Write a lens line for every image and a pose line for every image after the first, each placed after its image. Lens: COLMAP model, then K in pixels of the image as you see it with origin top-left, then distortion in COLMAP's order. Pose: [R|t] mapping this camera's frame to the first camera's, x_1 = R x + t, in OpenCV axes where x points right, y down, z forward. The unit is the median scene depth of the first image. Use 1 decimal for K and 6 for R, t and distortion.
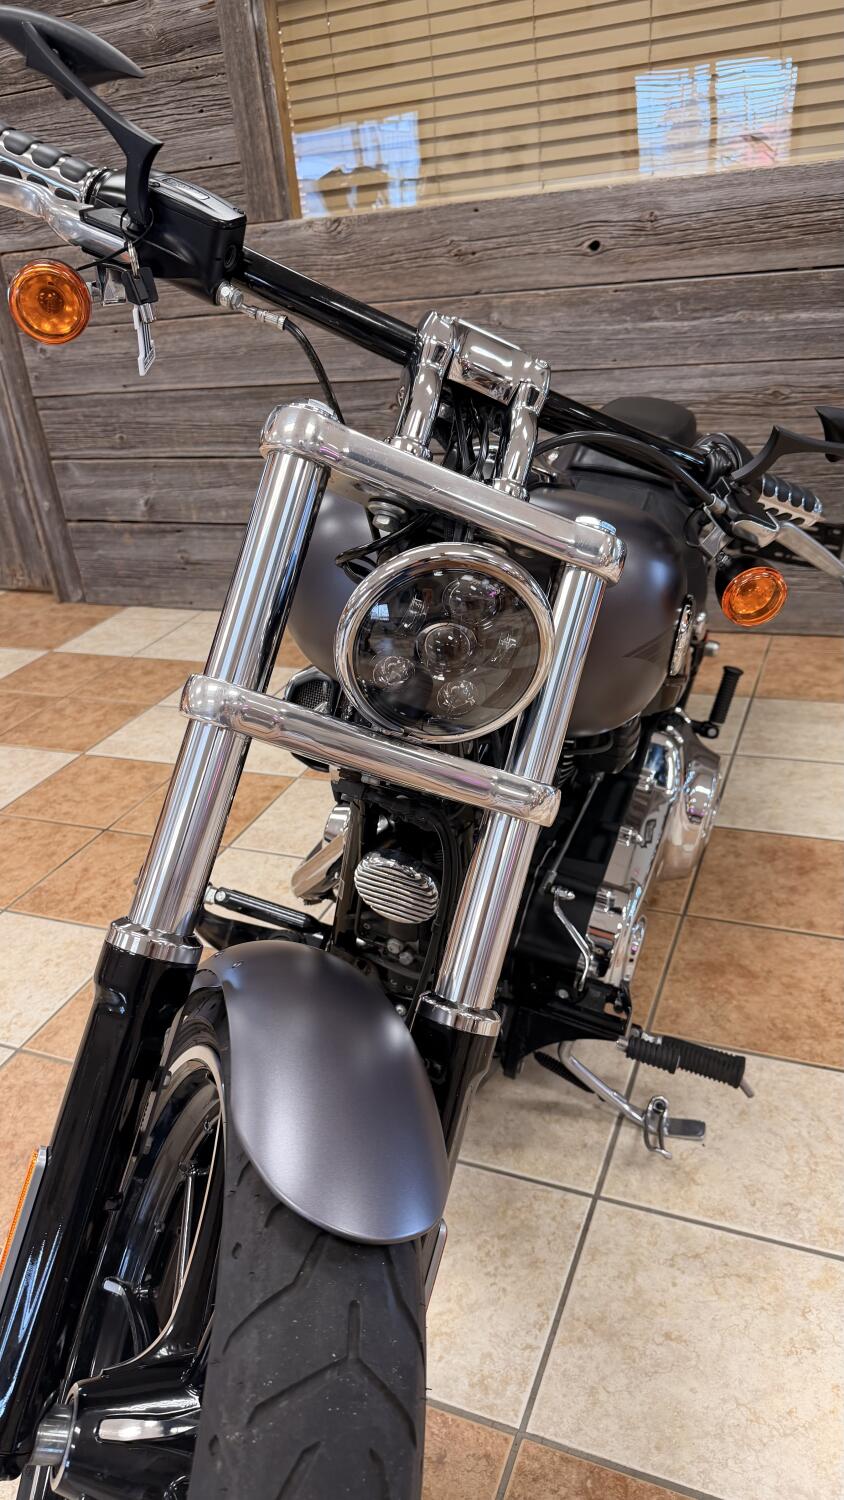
lens RADIAL K [[1051.8, 0, 416.8], [0, 1051.8, 754.9], [0, 0, 1]] dist [0.048685, -0.079137]
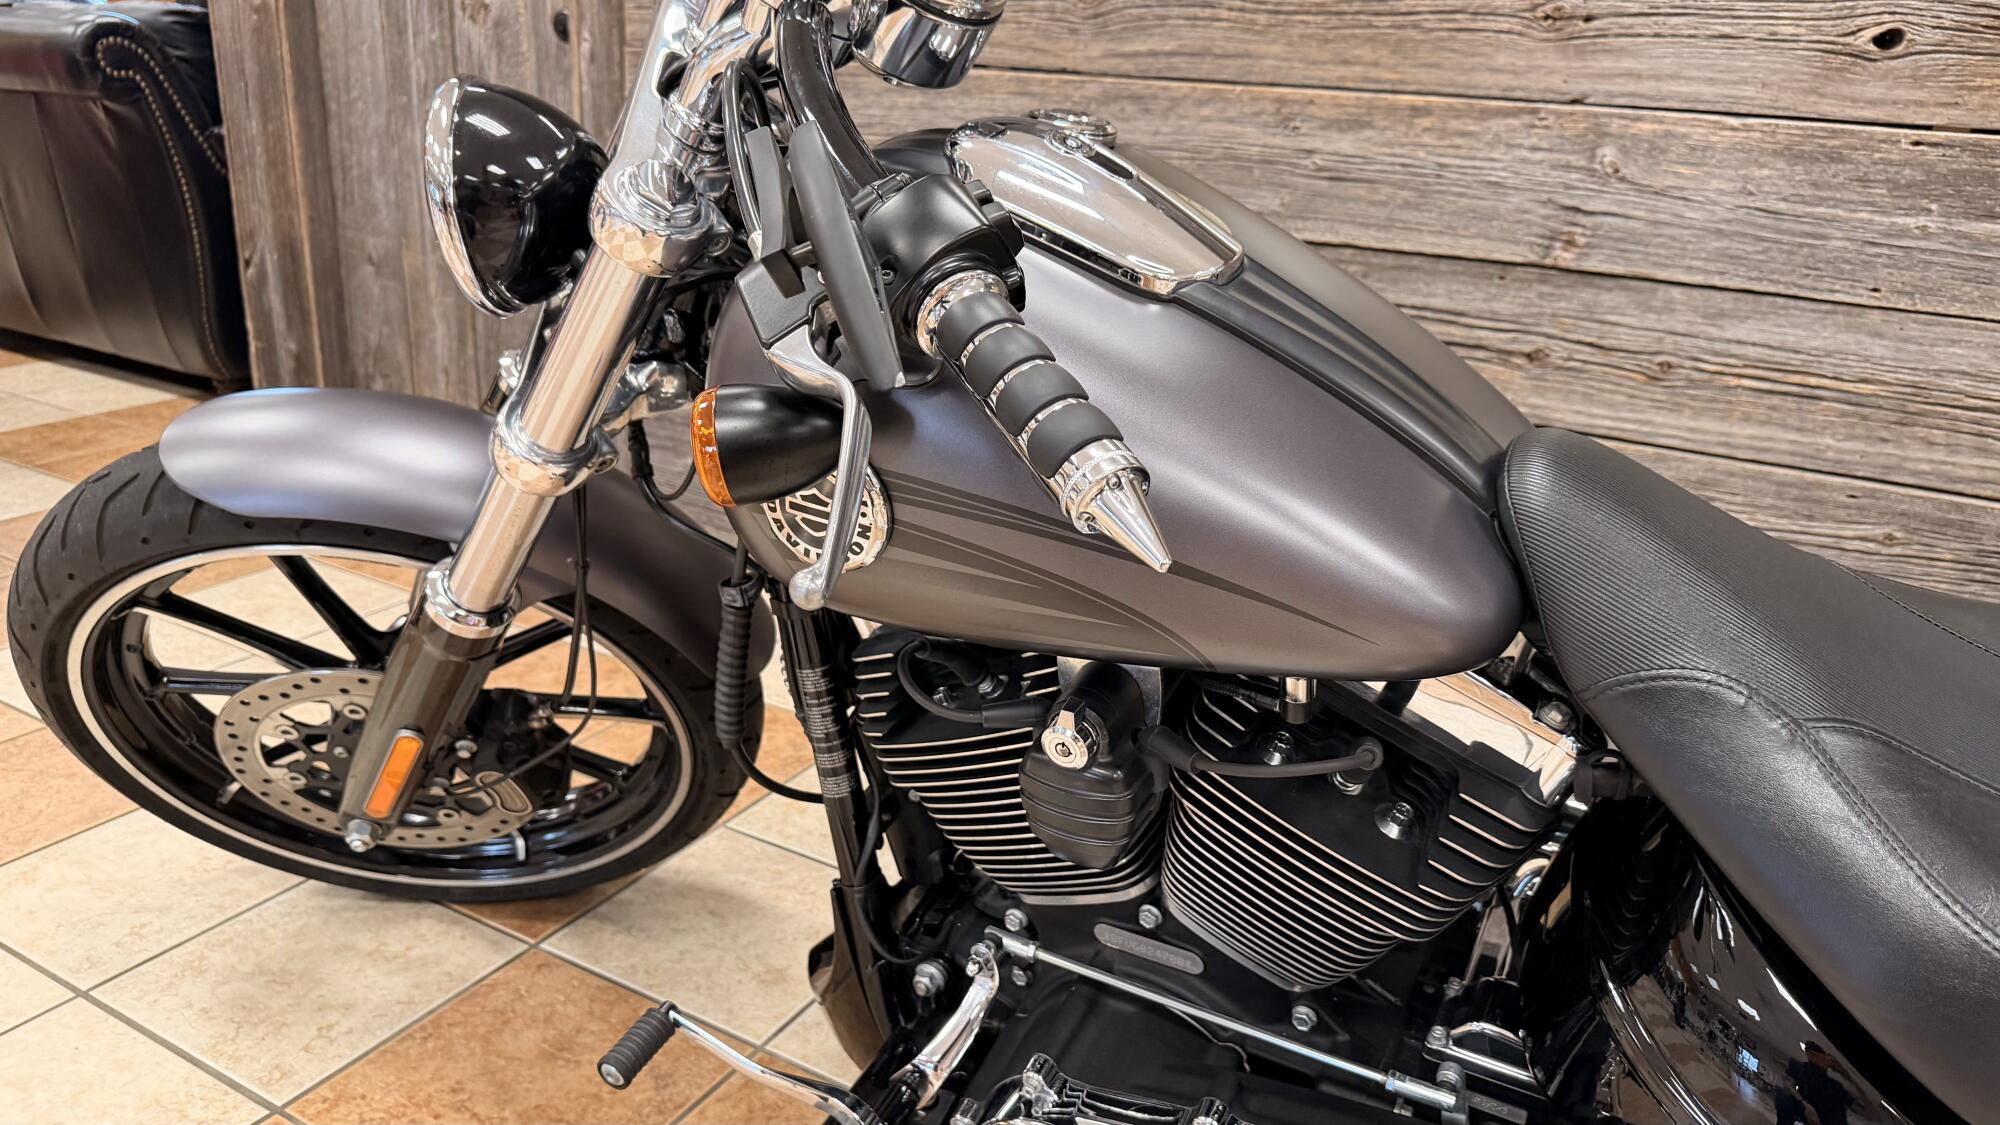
lens RADIAL K [[1401.4, 0, 1002.9], [0, 1401.4, 570.2], [0, 0, 1]] dist [0.004291, -0.018027]
pose [[0.980834, 0.183452, -0.065645, -0.115824], [-0.189514, 0.976489, -0.102729, -0.126241], [0.045256, 0.113201, 0.992541, 0.409650]]
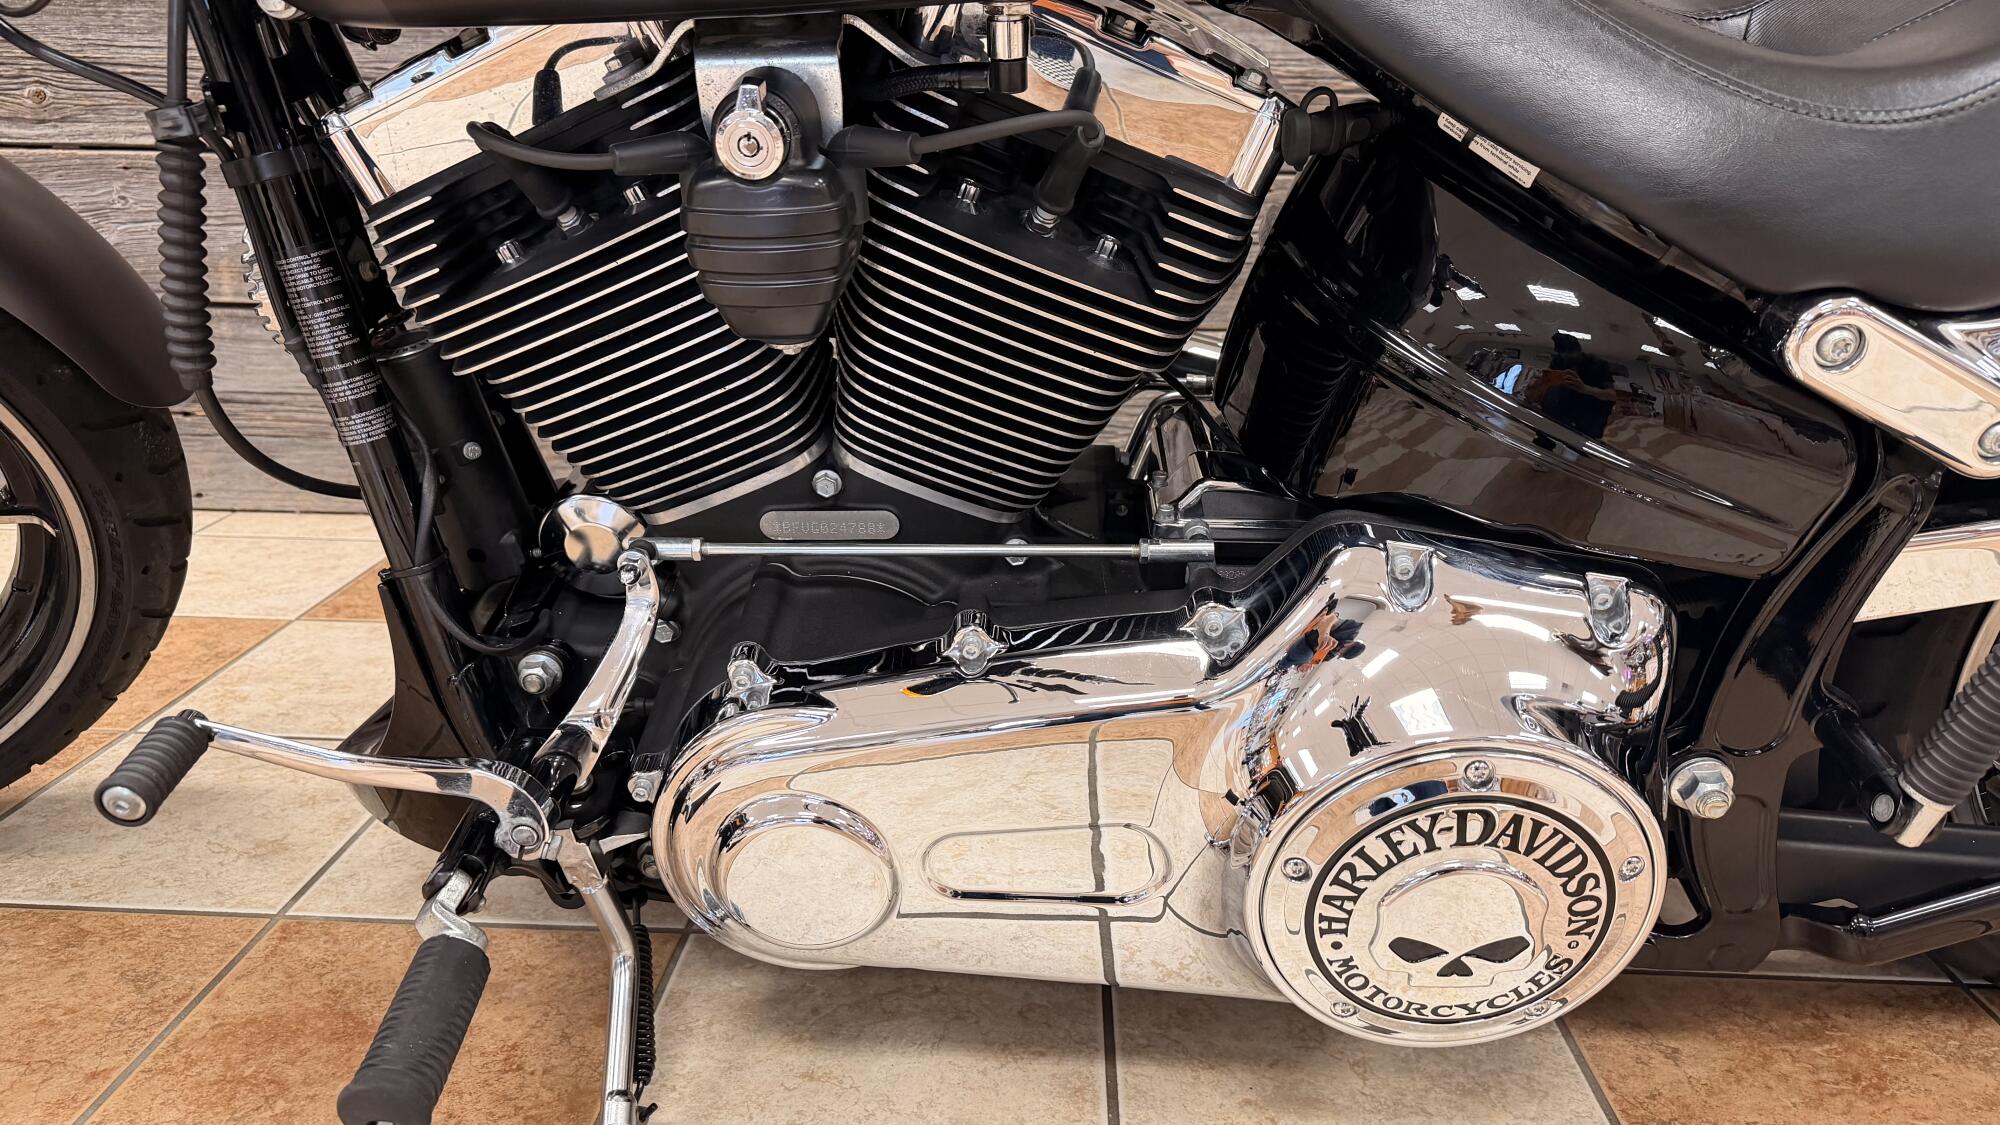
lens RADIAL K [[1401.4, 0, 1002.9], [0, 1401.4, 570.2], [0, 0, 1]] dist [0.004291, -0.018027]
pose [[0.930647, 0.003115, 0.365905, -0.160541], [0.055319, 0.987273, -0.149104, -0.016451], [-0.361713, 0.159005, 0.918630, 0.493784]]
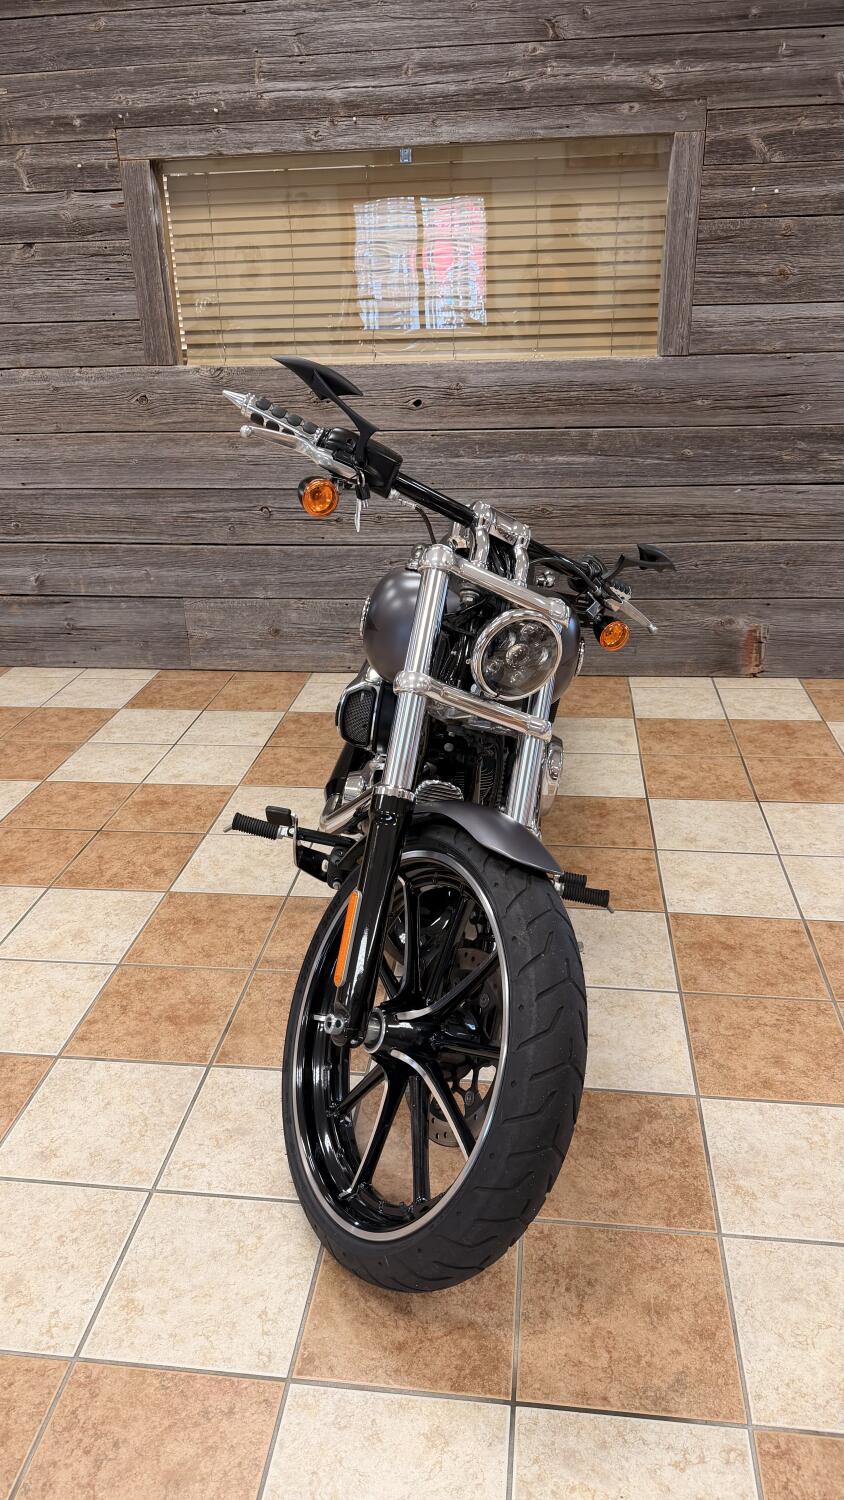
lens RADIAL K [[1020.6, 0, 422.0], [0, 1020.6, 750.0], [0, 0, 1]] dist [0.177516, -0.361856]
pose [[0.961573, -0.042222, 0.271283, -0.214292], [0.060047, 0.996524, -0.057742, 0.058737], [-0.267902, 0.071813, 0.960766, -0.287548]]
